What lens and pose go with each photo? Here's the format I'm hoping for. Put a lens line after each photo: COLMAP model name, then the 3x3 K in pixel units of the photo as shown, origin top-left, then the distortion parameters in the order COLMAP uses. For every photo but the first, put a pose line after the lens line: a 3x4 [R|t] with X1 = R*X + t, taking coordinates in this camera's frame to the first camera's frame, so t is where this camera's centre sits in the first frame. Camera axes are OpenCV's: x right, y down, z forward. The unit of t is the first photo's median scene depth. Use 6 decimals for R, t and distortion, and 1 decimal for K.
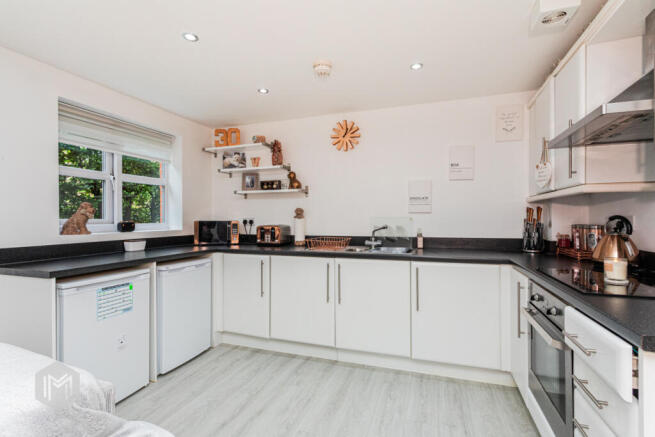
lens RADIAL K [[311.3, 0, 334.3], [0, 311.3, 217.6], [0, 0, 1]] dist [-0.002861, -0.000328]
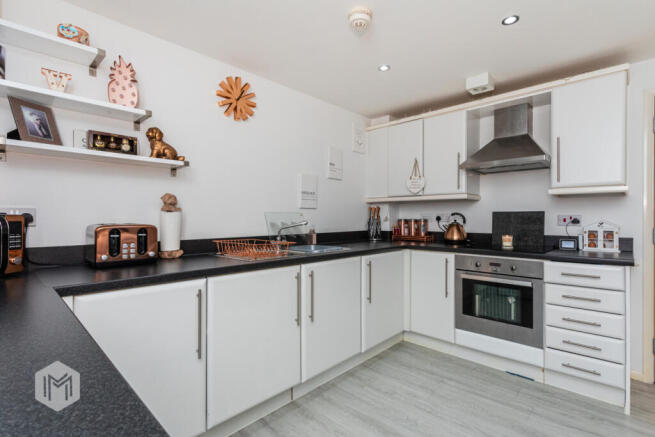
lens RADIAL K [[311.3, 0, 320.2], [0, 311.3, 217.3], [0, 0, 1]] dist [-0.002861, -0.000328]
pose [[0.429697, 0.006598, 0.902949, -0.545813], [-0.001829, 0.999978, -0.006437, 0.017680], [-0.902971, 0.001115, 0.429700, 0.524133]]
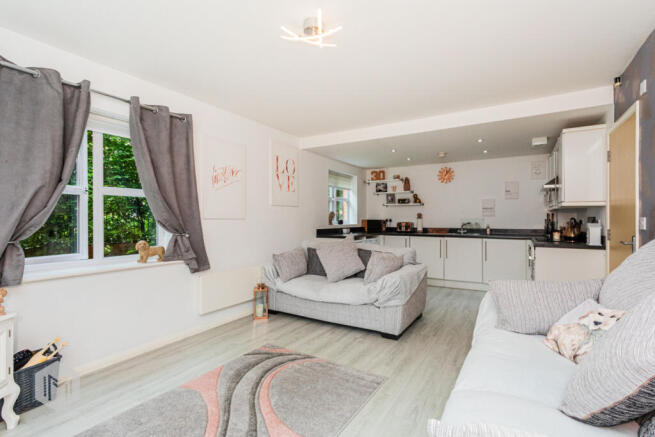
lens RADIAL K [[311.3, 0, 326.6], [0, 311.3, 219.1], [0, 0, 1]] dist [-0.002861, -0.000328]
pose [[0.972739, 0.005688, -0.231833, -0.235902], [-0.005522, 0.999984, 0.001363, 0.006127], [0.231837, -0.000046, 0.972755, -1.036438]]
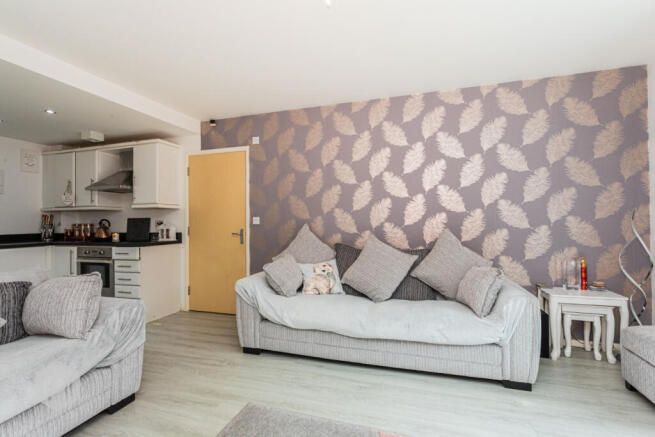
lens RADIAL K [[311.3, 0, 326.1], [0, 311.3, 219.8], [0, 0, 1]] dist [-0.002861, -0.000328]
pose [[-0.025183, 0.012332, 0.999607, -0.915887], [0.011062, 0.999866, -0.012056, 0.027776], [-0.999622, 0.010754, -0.025316, -0.404766]]
